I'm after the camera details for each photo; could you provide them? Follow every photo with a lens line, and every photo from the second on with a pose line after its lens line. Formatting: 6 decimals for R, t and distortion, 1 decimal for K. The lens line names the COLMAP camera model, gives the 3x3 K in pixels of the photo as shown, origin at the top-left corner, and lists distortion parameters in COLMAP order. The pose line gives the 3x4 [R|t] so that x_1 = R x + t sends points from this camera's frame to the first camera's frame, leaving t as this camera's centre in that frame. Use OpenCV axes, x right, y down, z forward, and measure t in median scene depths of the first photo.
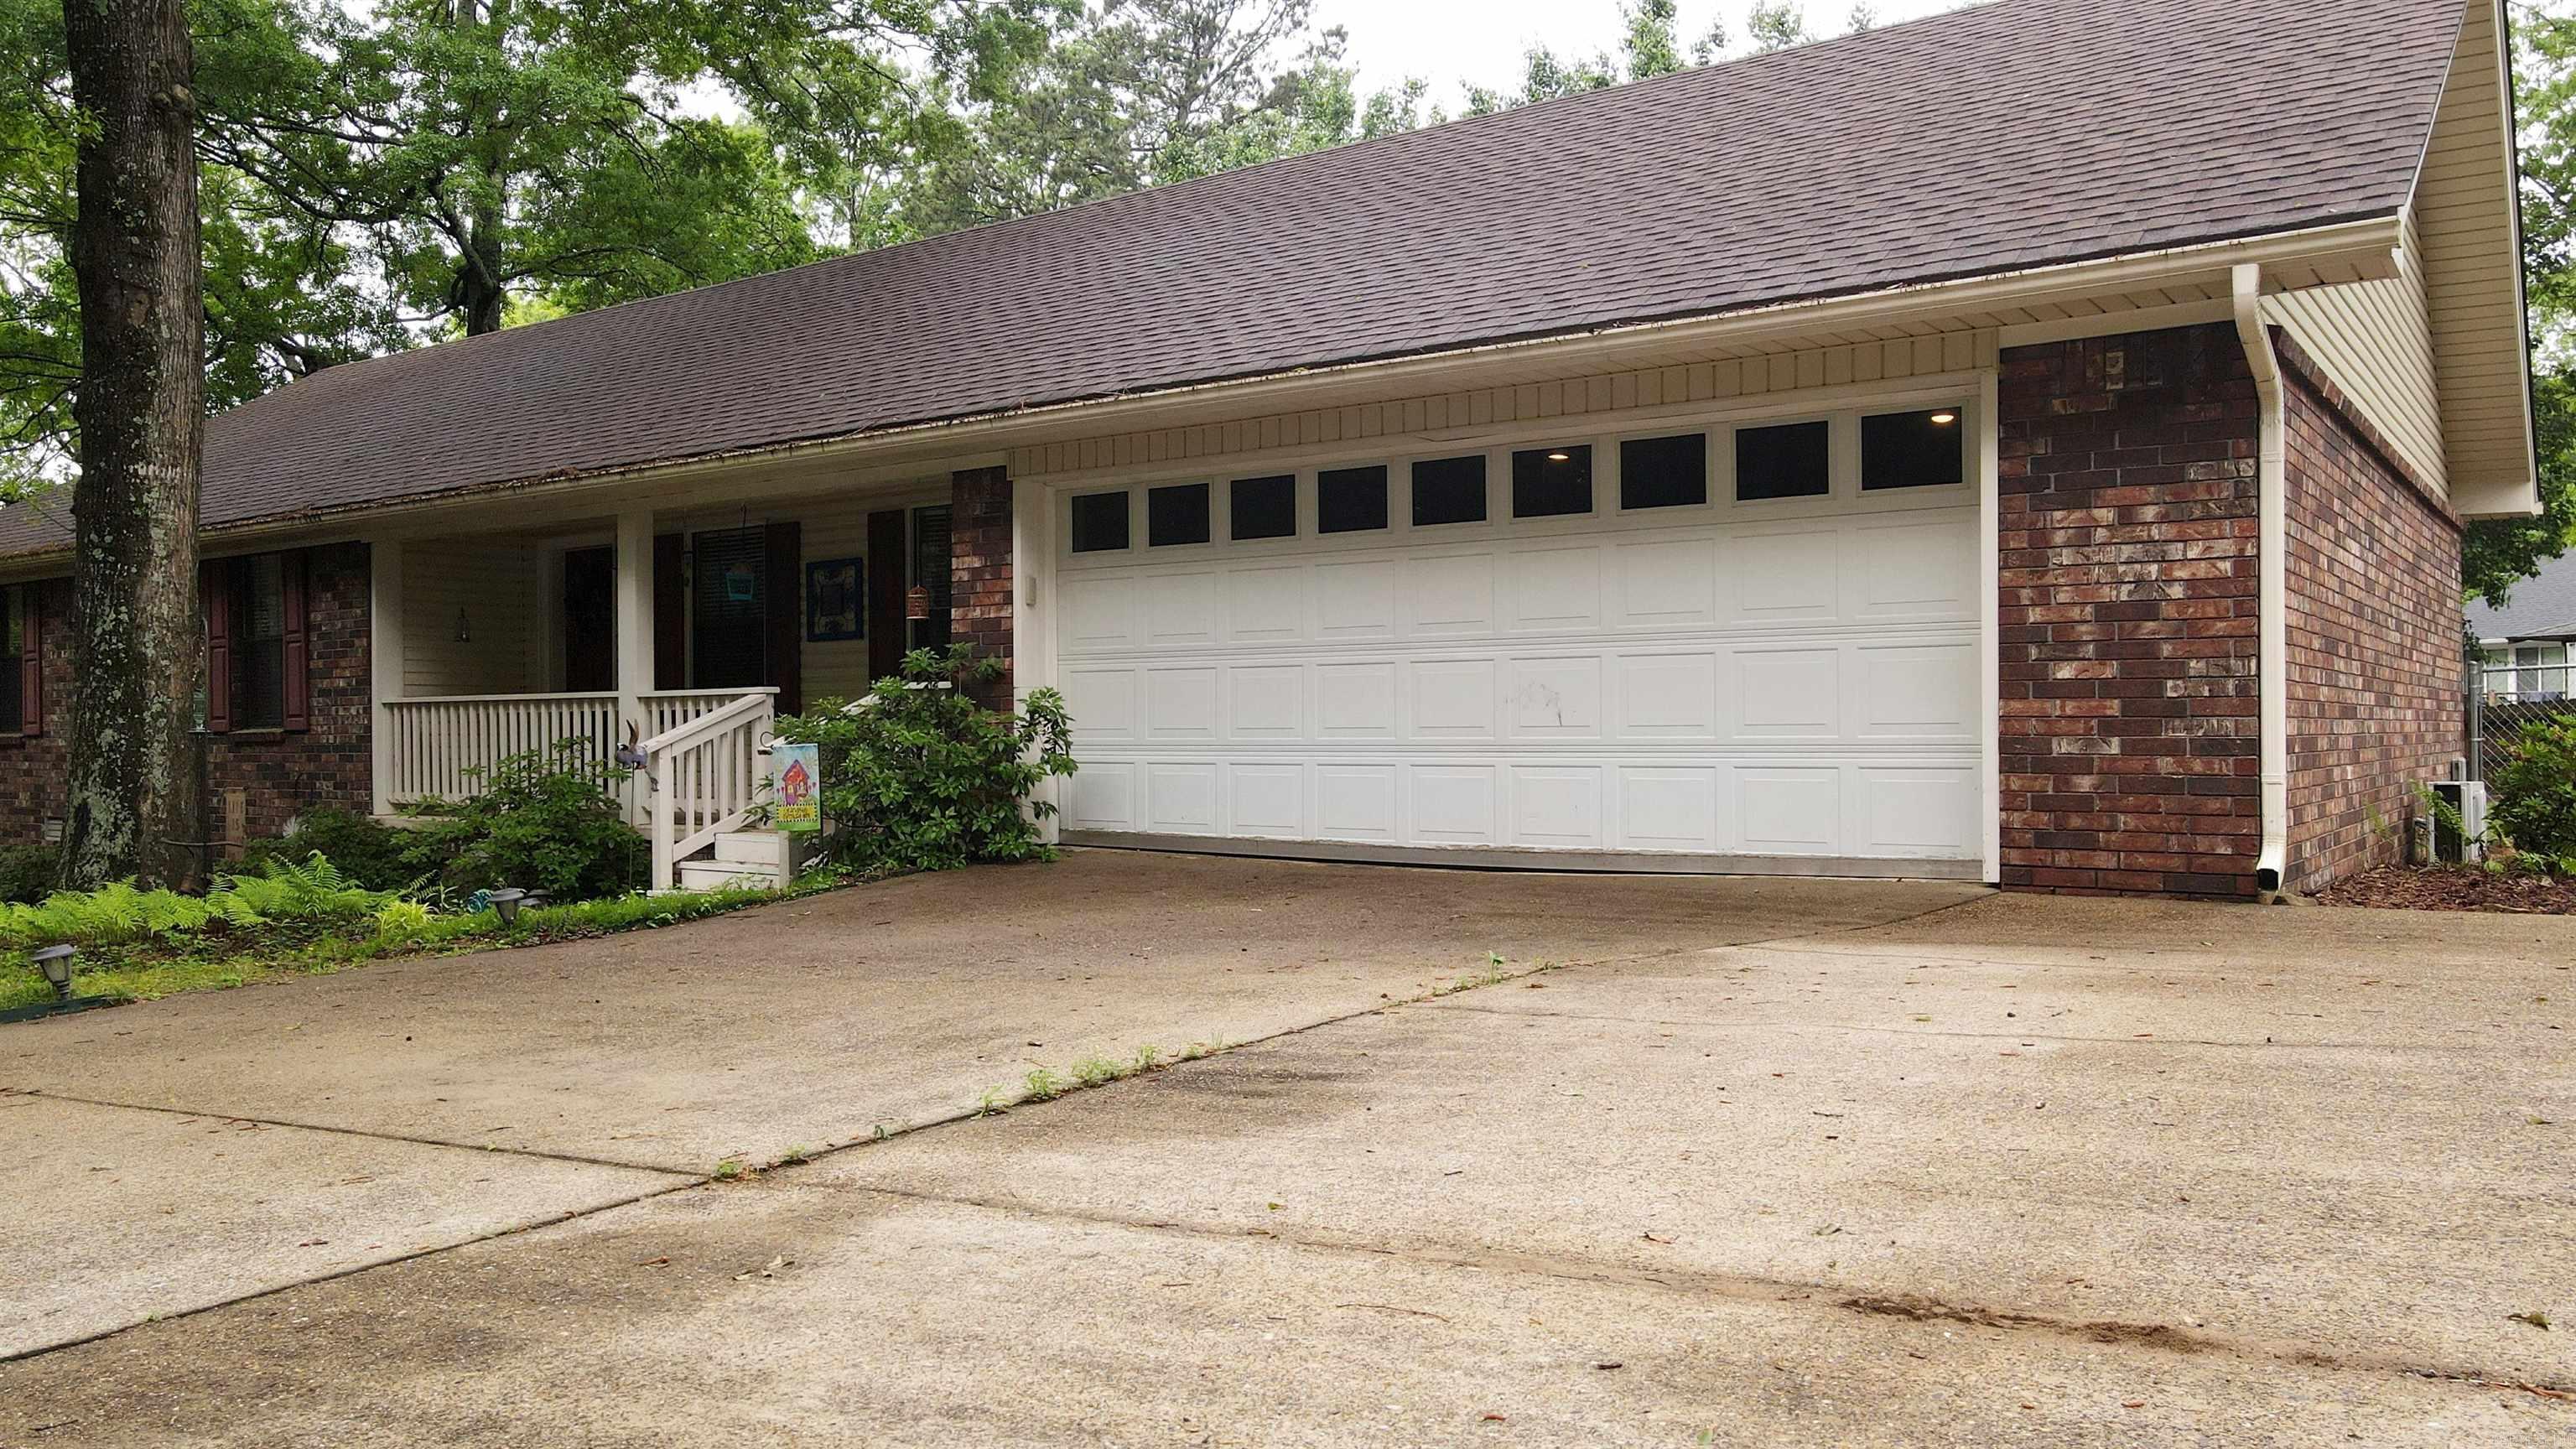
lens RADIAL K [[1895.7, 0, 1292.5], [0, 1895.7, 727.4], [0, 0, 1]] dist [-0.000024, 0.032482]
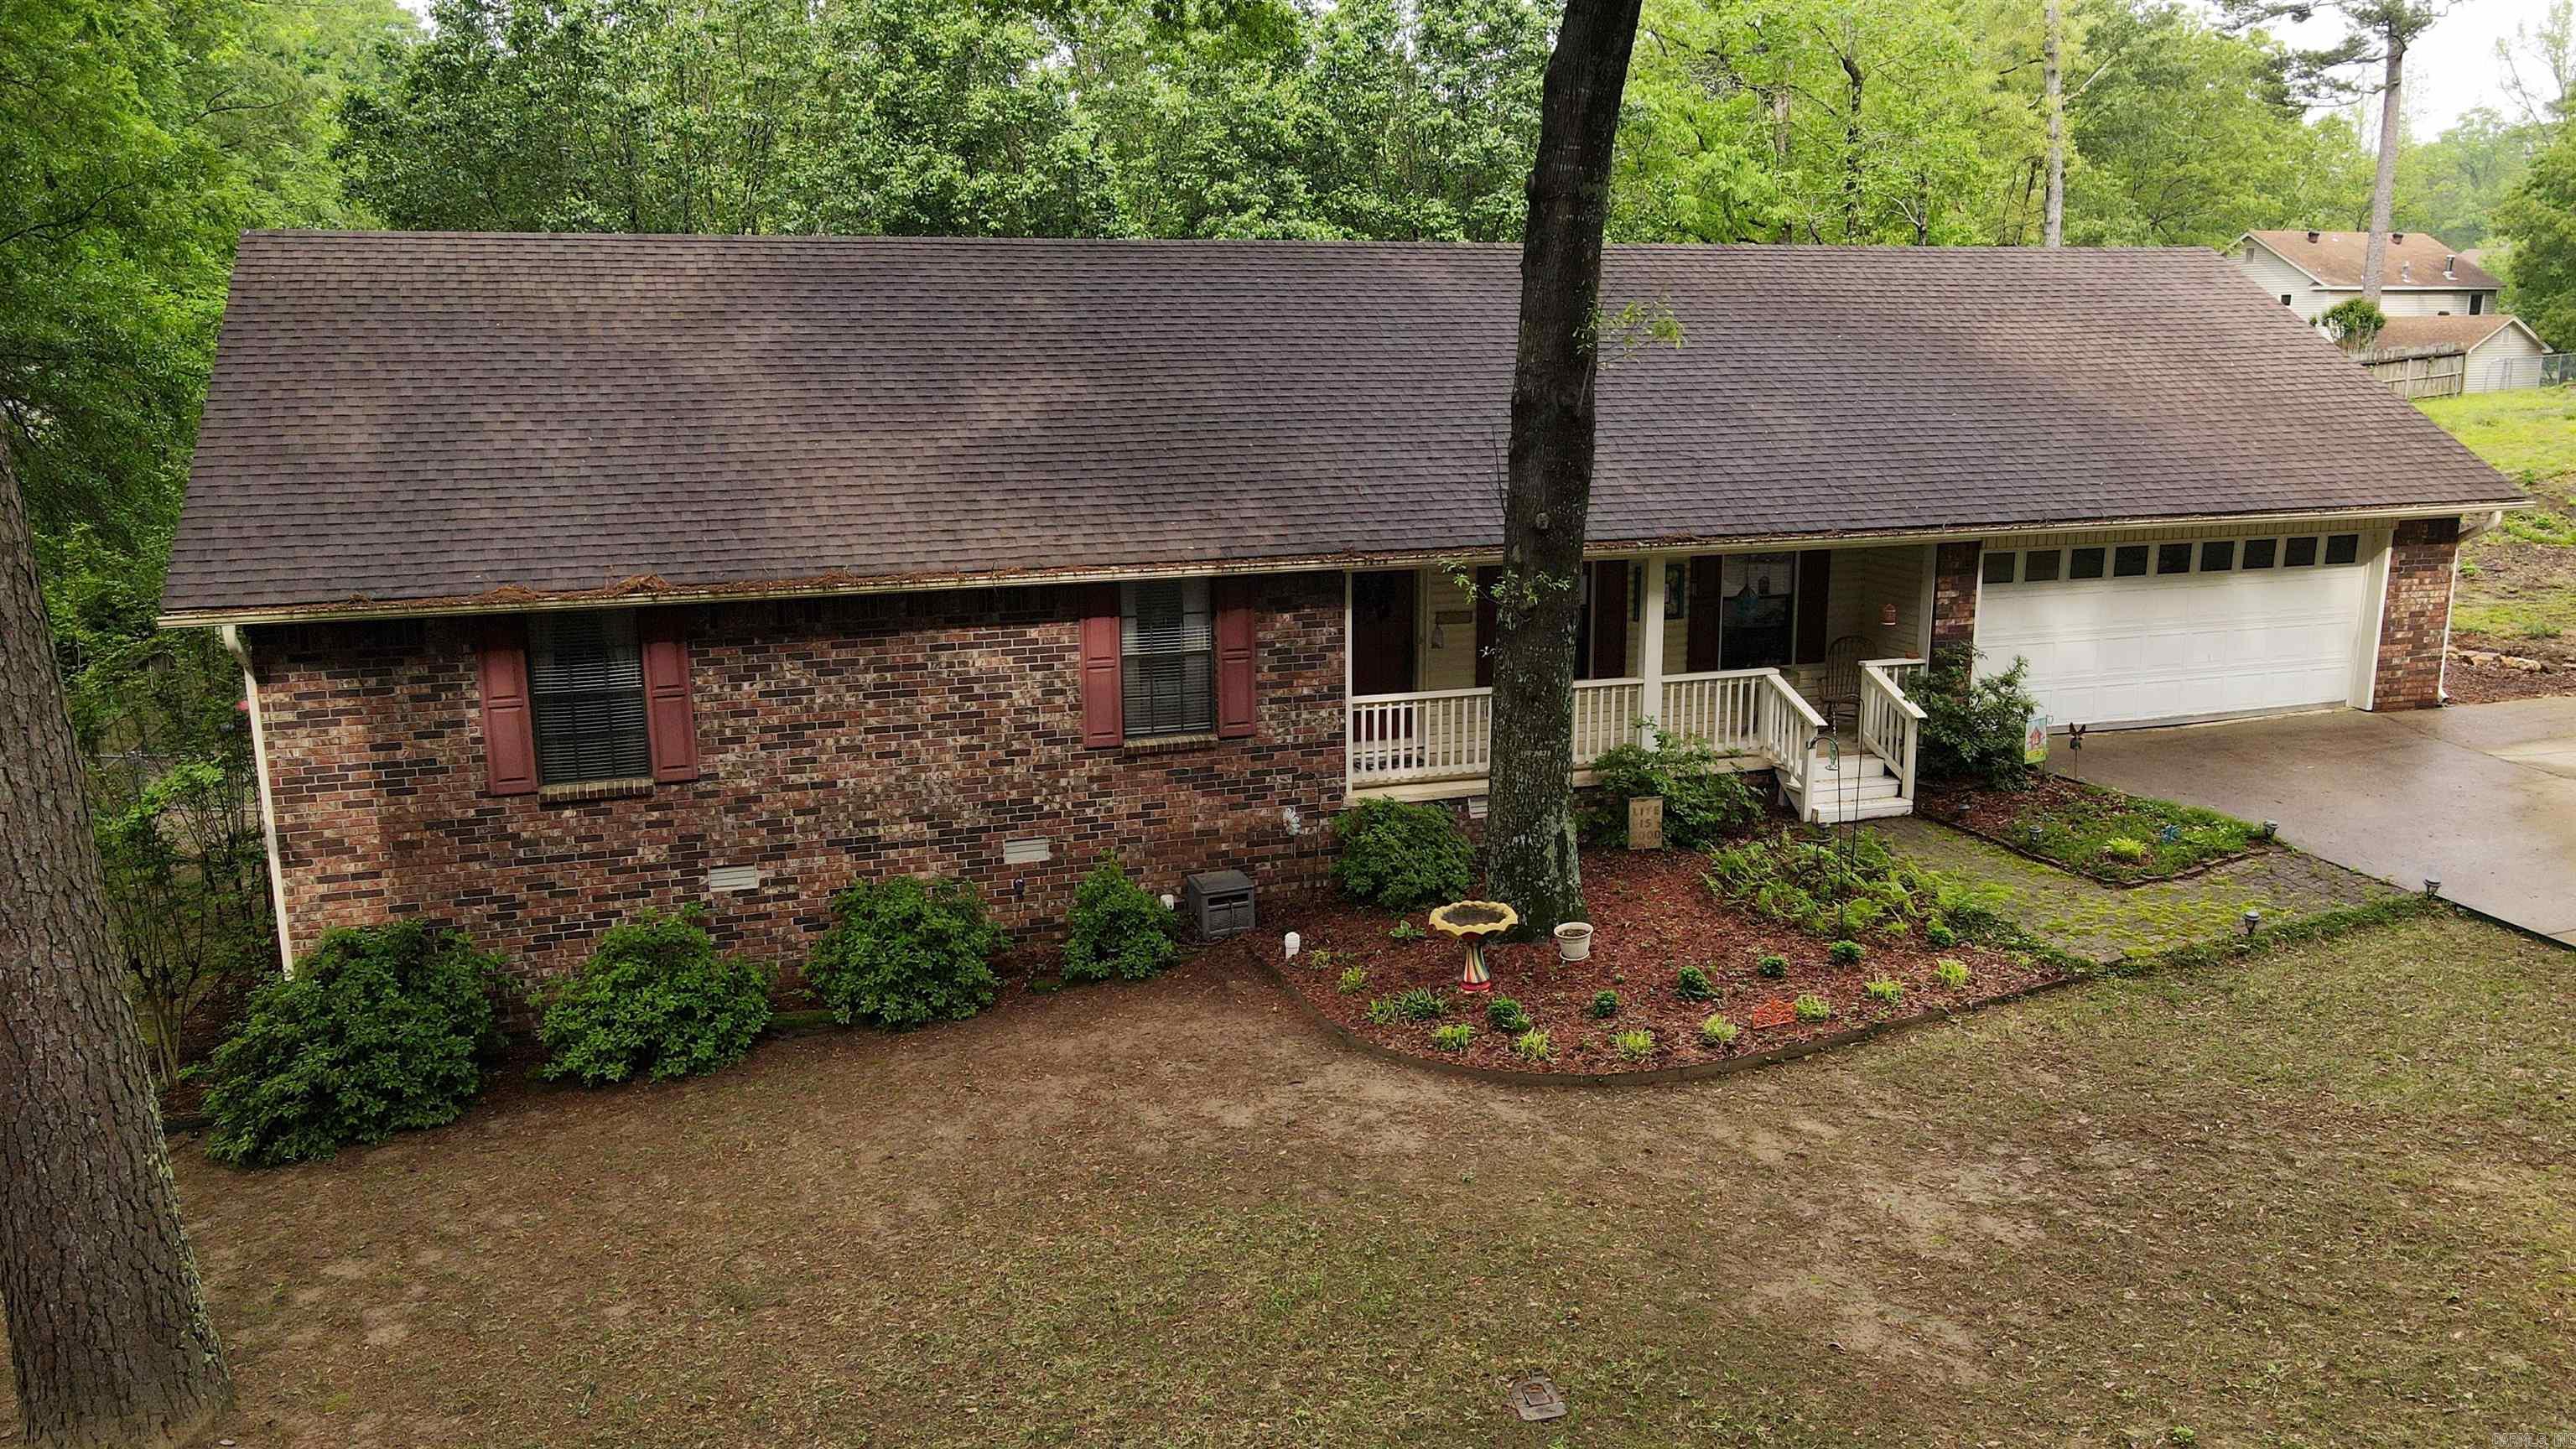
lens RADIAL K [[1895.7, 0, 1292.2], [0, 1895.7, 724.9], [0, 0, 1]] dist [-0.000024, 0.032482]
pose [[0.590616, -0.165480, 0.789803, -1.985816], [-0.000565, 0.978663, 0.205472, -0.336473], [-0.806953, -0.121801, 0.577920, 0.465413]]
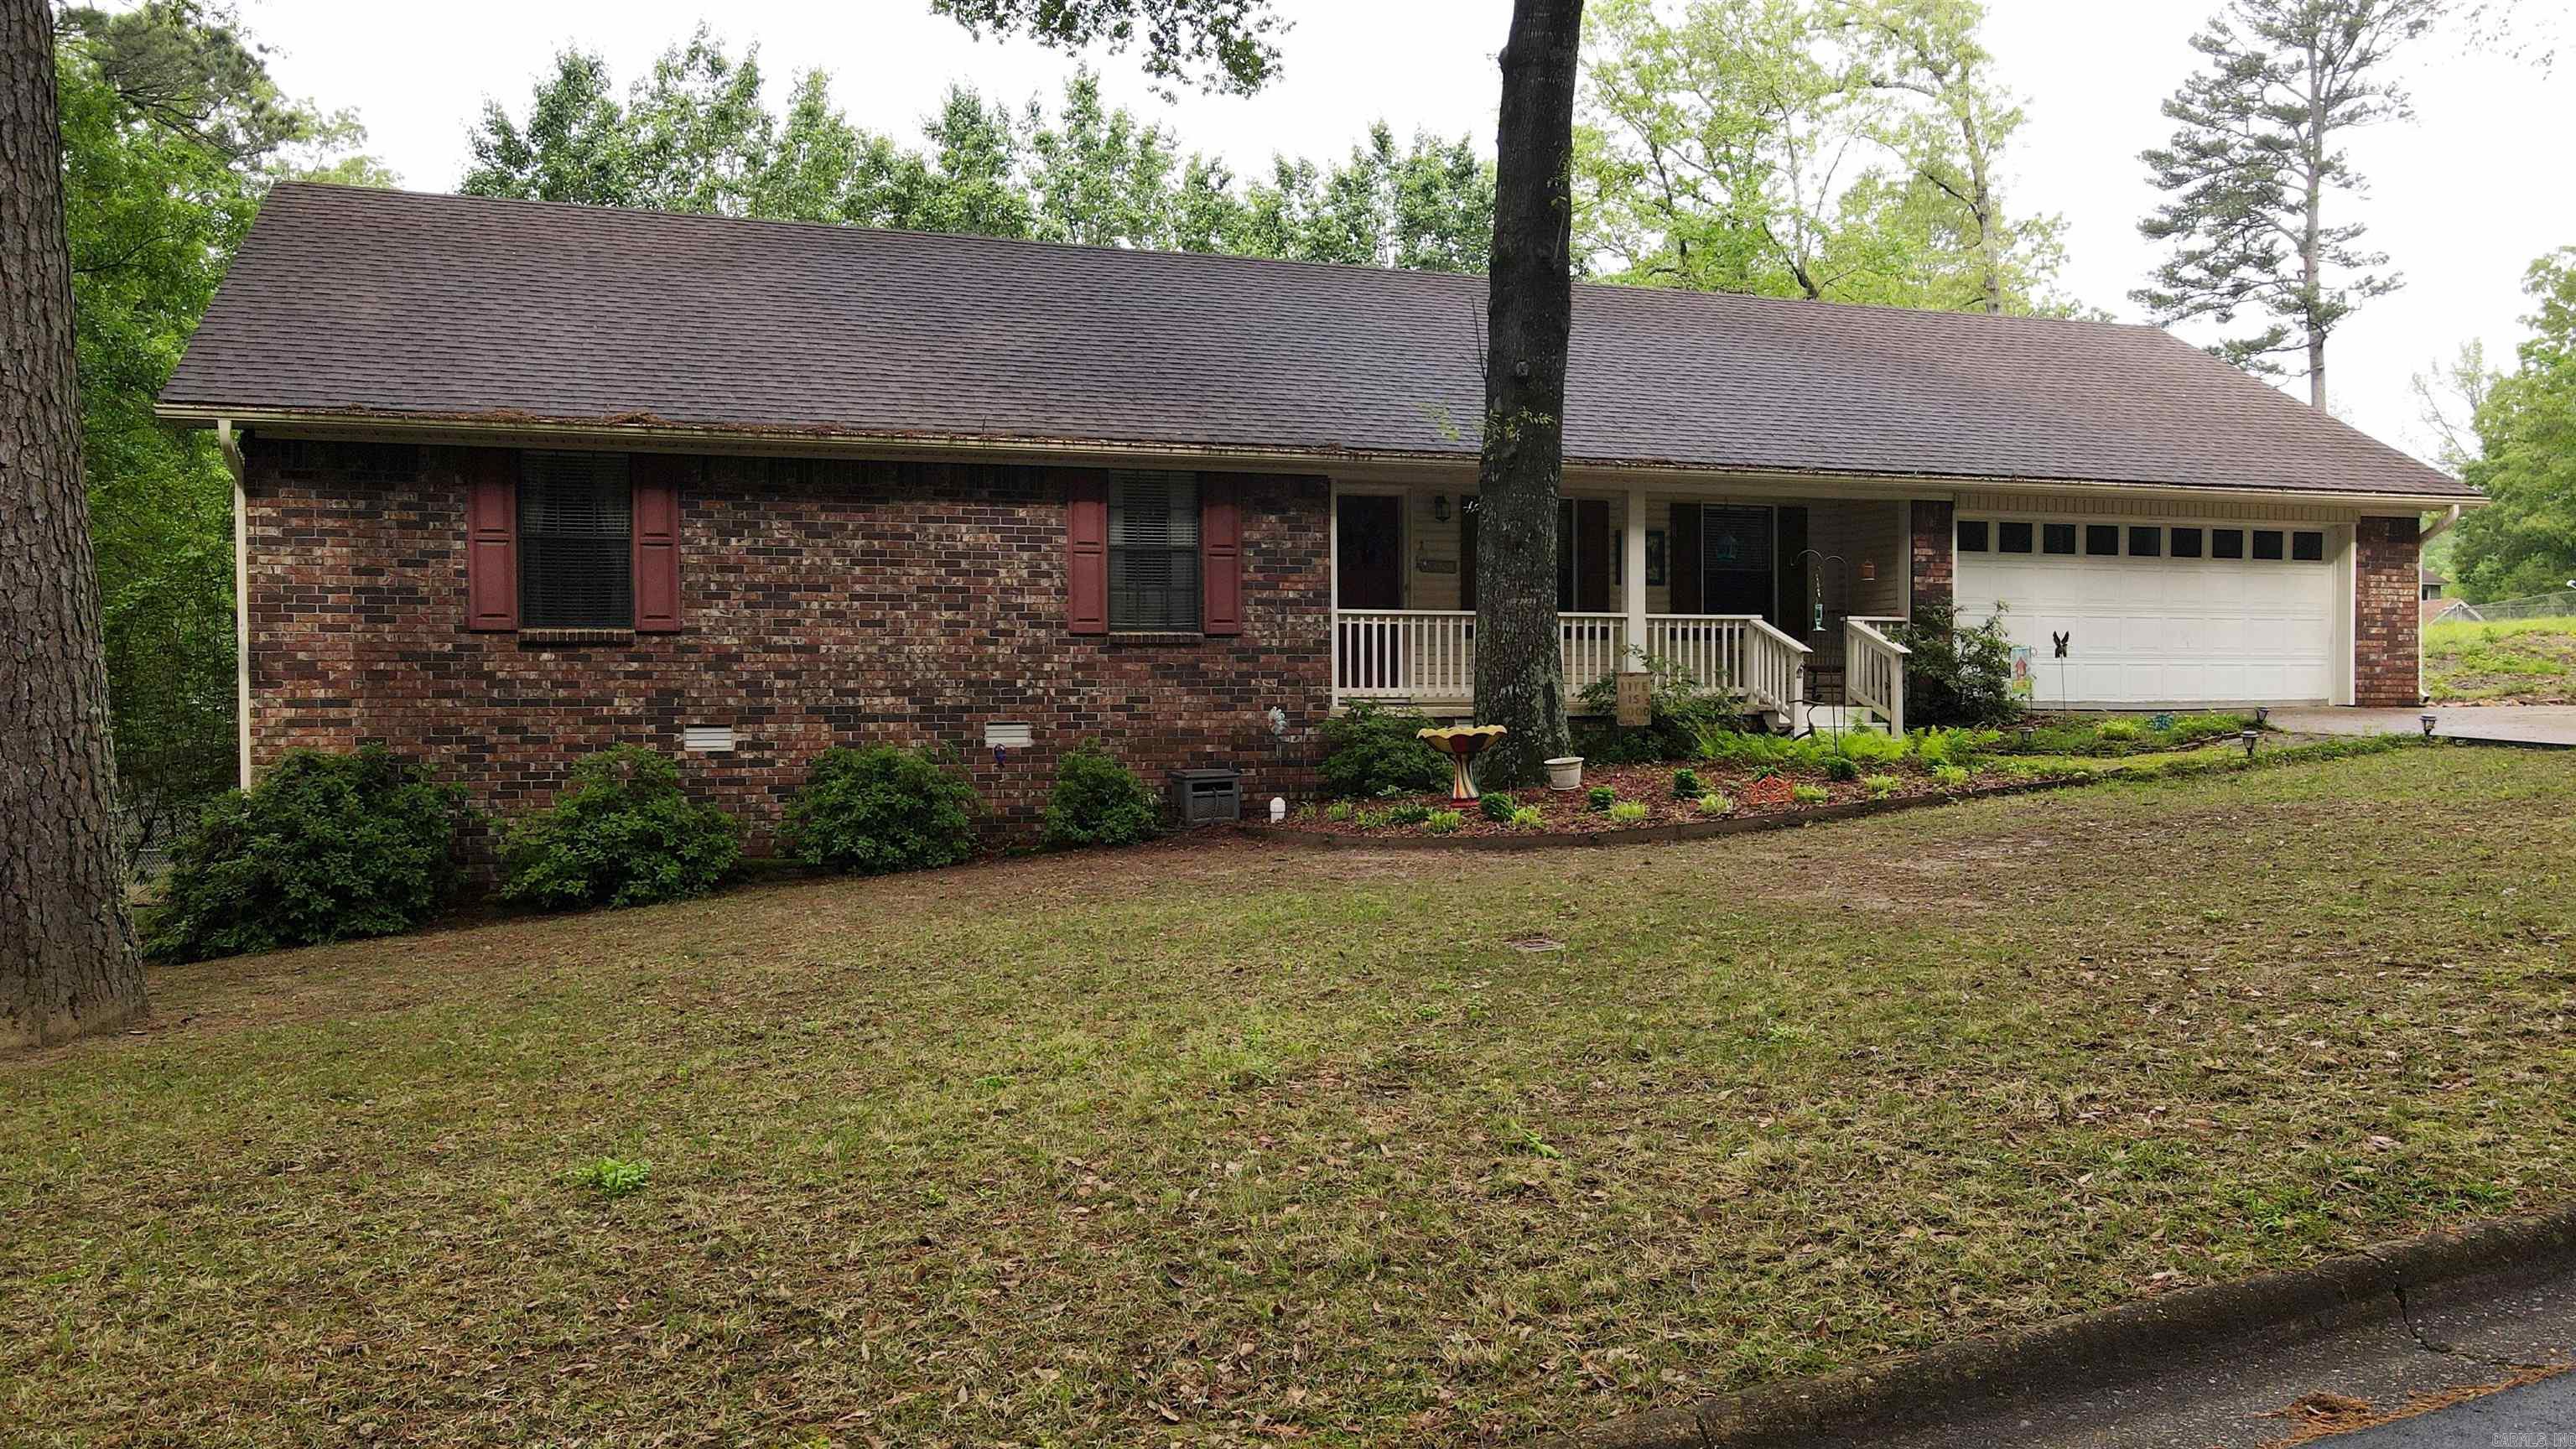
lens RADIAL K [[1895.7, 0, 1292.7], [0, 1895.7, 717.3], [0, 0, 1]] dist [-0.000024, 0.032482]
pose [[0.584469, -0.001406, 0.811415, -2.013391], [-0.002685, 0.999990, 0.003666, 0.066446], [-0.811412, -0.004321, 0.584459, 0.444412]]
